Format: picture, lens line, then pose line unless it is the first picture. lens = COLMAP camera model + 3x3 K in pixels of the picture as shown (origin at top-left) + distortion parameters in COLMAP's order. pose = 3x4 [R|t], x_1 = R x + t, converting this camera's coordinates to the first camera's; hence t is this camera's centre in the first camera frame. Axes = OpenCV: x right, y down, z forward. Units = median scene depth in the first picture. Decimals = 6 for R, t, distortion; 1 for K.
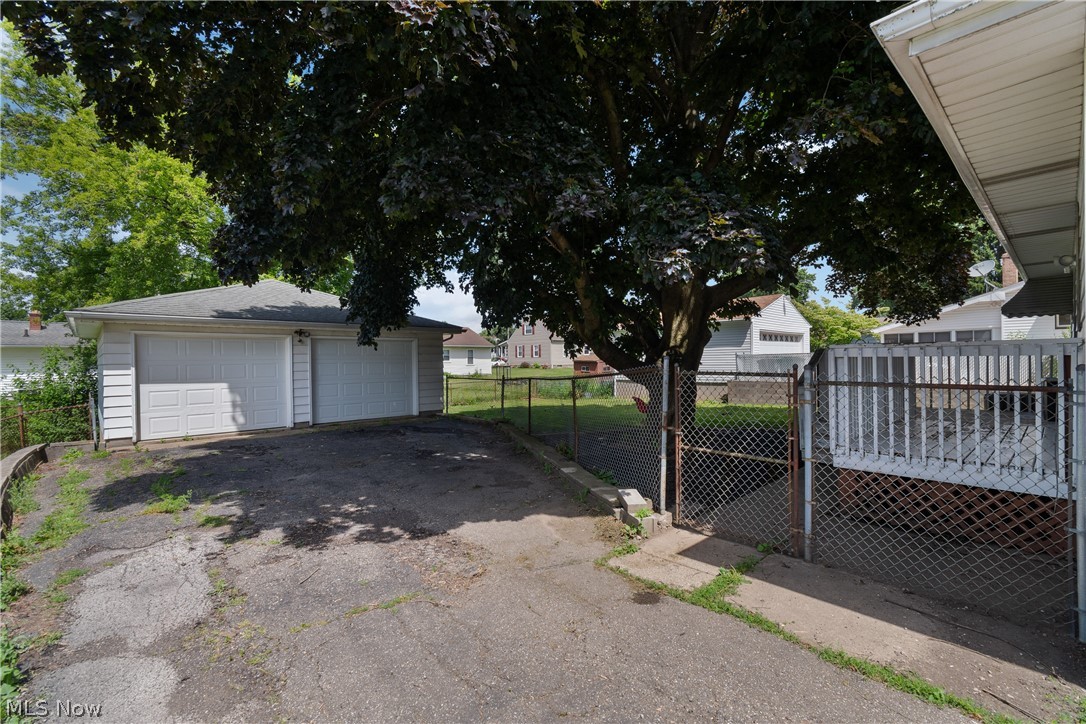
lens RADIAL K [[482.9, 0, 537.6], [0, 482.9, 360.2], [0, 0, 1]] dist [0.004640, -0.003579]
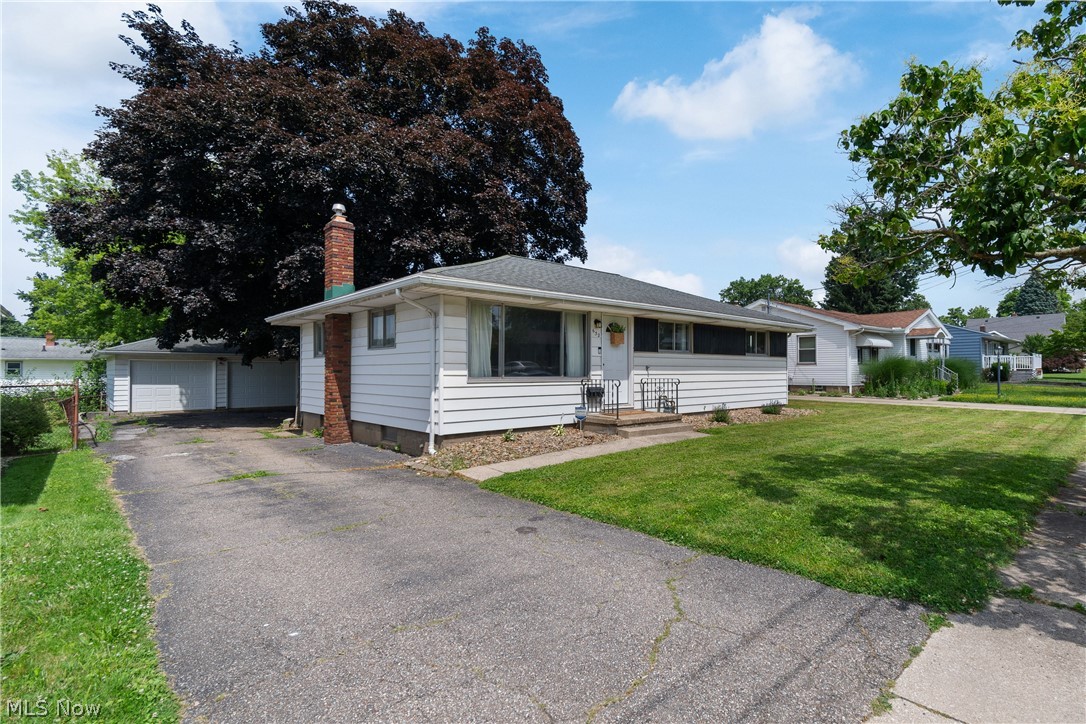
lens RADIAL K [[482.9, 0, 550.9], [0, 482.9, 367.6], [0, 0, 1]] dist [0.004640, -0.003579]
pose [[0.999698, 0.012574, 0.021096, 0.735831], [-0.012302, 0.999840, -0.013000, -0.014007], [-0.021257, 0.012737, 0.999693, -0.881559]]
